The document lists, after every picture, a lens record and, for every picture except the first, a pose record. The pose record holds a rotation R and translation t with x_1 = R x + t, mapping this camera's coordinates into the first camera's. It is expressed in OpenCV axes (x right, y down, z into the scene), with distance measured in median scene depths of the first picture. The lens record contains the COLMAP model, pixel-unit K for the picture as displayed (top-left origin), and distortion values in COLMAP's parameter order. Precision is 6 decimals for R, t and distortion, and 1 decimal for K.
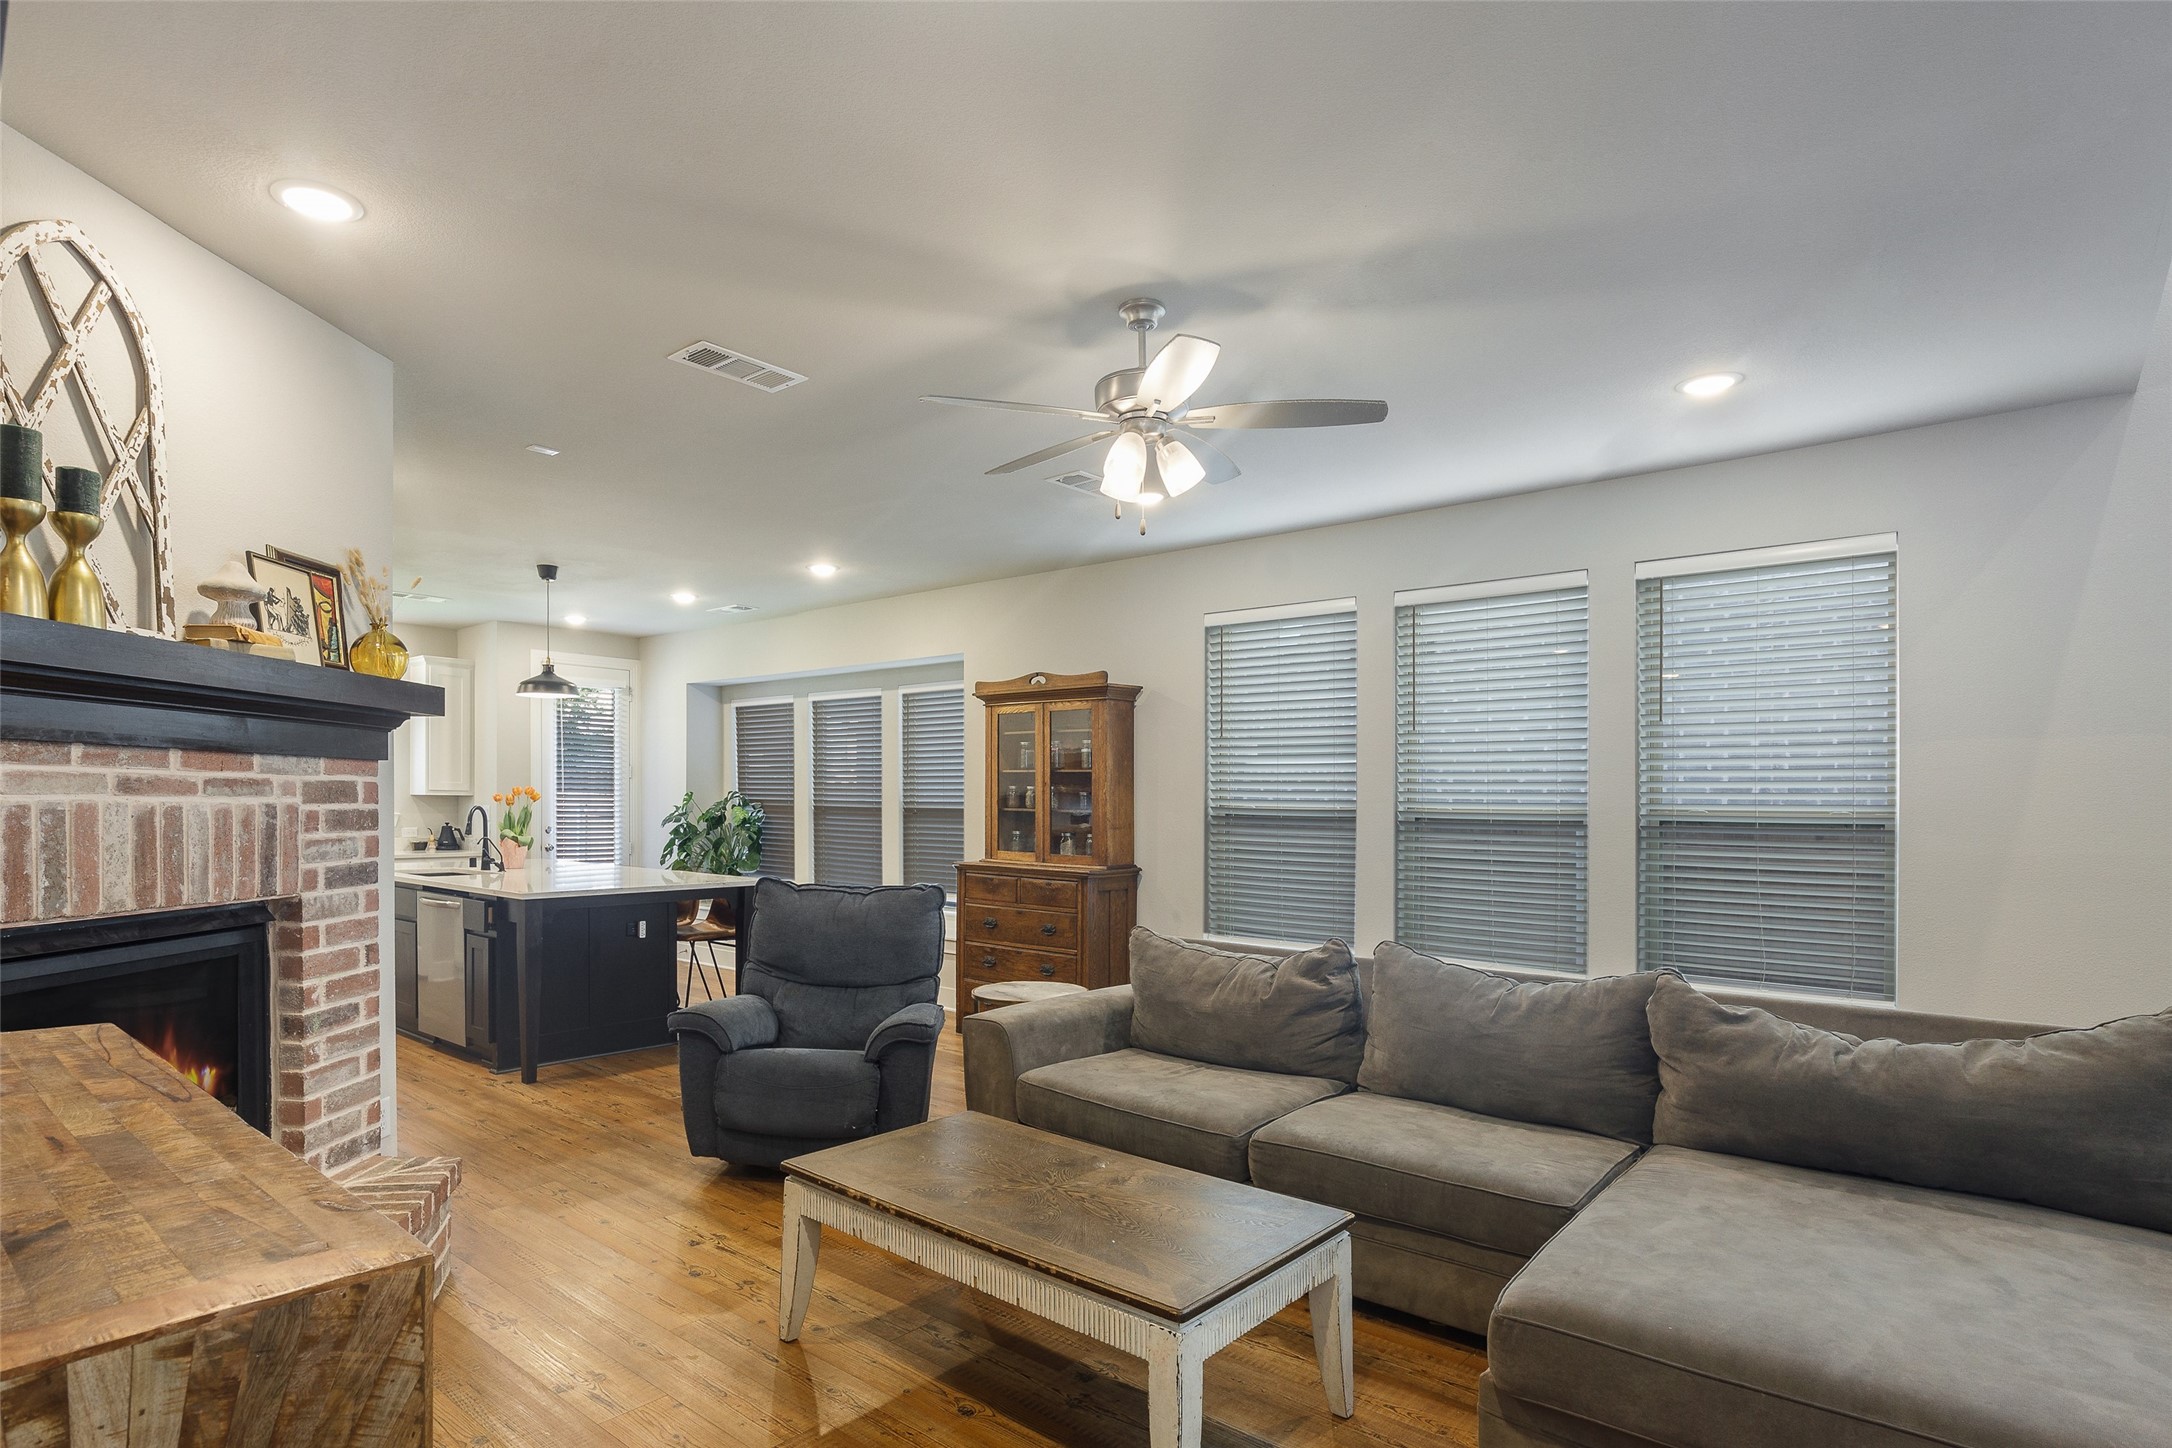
lens RADIAL K [[1118.6, 0, 1018.1], [0, 1118.6, 803.9], [0, 0, 1]] dist [-0.000810, -0.000463]
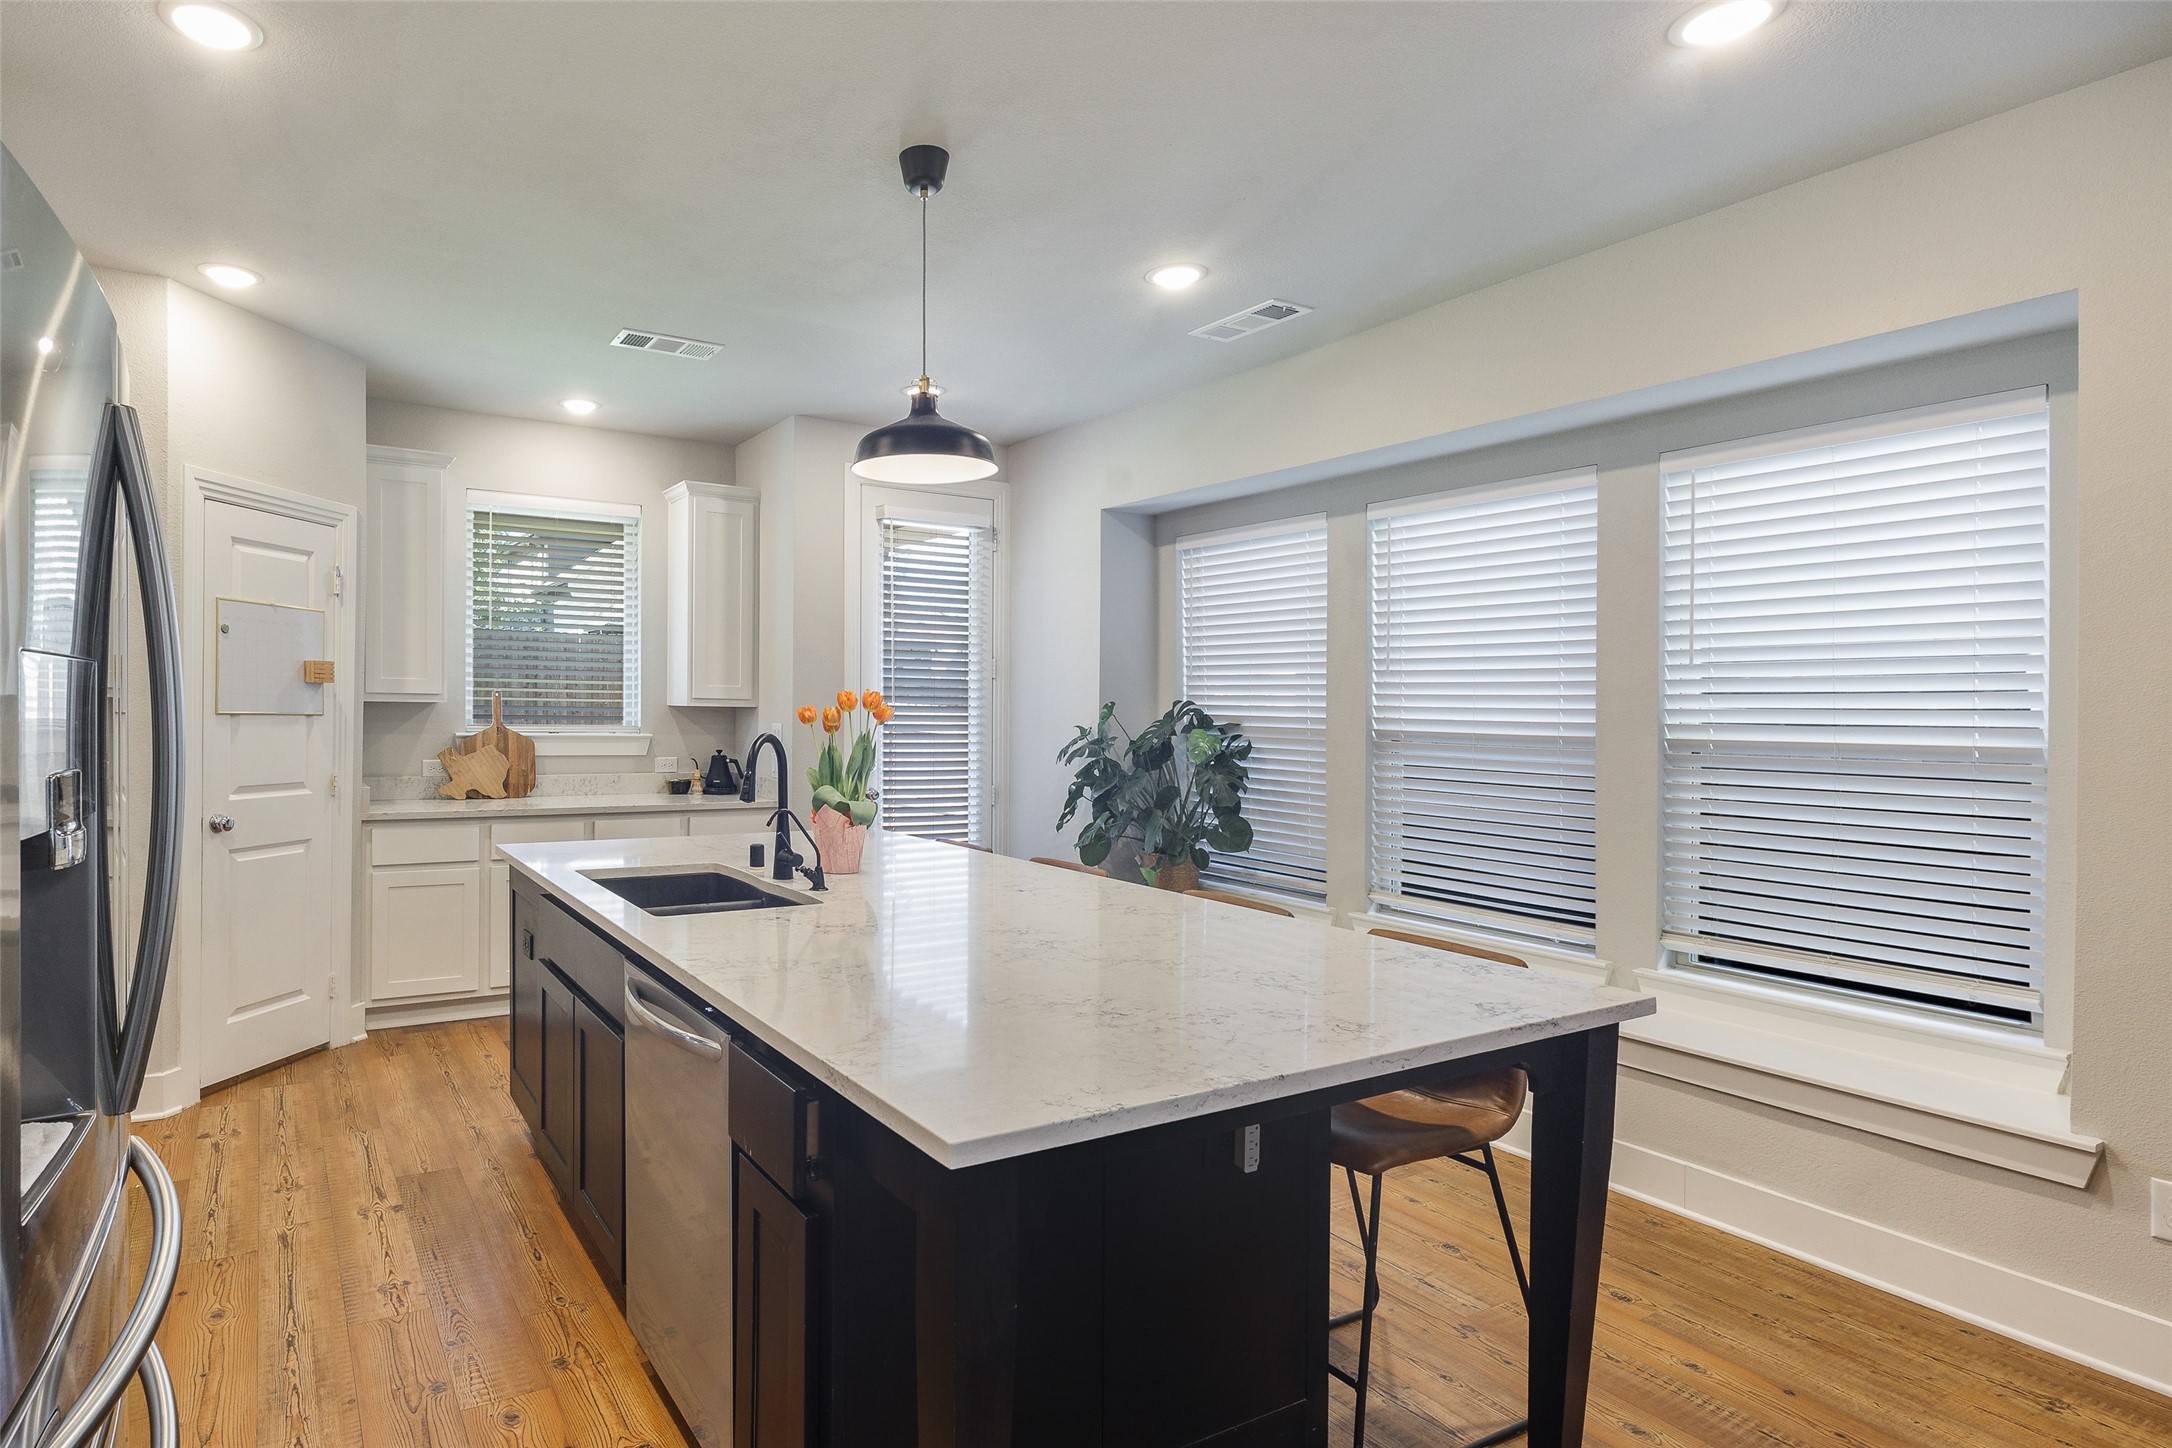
lens RADIAL K [[1097.7, 0, 860.9], [0, 1097.7, 733.6], [0, 0, 1]] dist [-0.024614, -0.000411]
pose [[0.936398, 0.013531, -0.350679, -0.225769], [-0.007544, 0.999802, 0.018435, -0.004598], [0.350859, -0.014617, 0.936314, 0.462510]]
